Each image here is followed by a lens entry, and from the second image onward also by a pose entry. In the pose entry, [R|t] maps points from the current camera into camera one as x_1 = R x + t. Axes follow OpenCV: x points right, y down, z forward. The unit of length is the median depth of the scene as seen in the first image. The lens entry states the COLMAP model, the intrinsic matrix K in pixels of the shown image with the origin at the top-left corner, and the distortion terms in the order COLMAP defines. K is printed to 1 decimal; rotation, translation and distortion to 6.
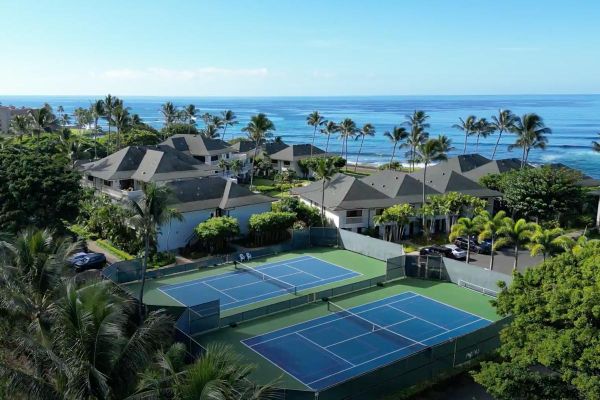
lens RADIAL K [[577.5, 0, 300.0], [0, 577.5, 200.0], [0, 0, 1]] dist [-0.006809, -0.002249]
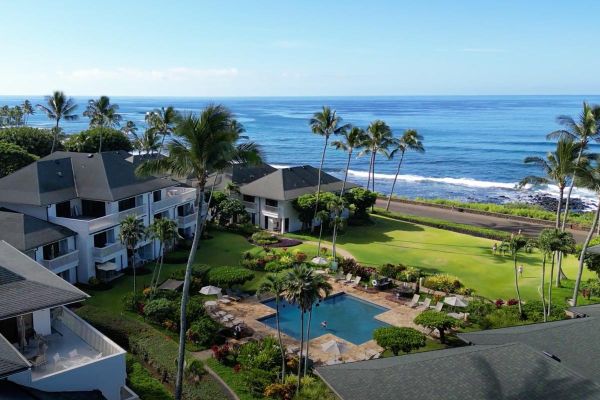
lens RADIAL K [[577.5, 0, 300.0], [0, 577.5, 200.0], [0, 0, 1]] dist [-0.006809, -0.002249]
pose [[0.998726, -0.006347, 0.050052, -0.023171], [0.006394, 0.999979, -0.000779, -0.065566], [-0.050046, 0.001099, 0.998746, 0.449590]]
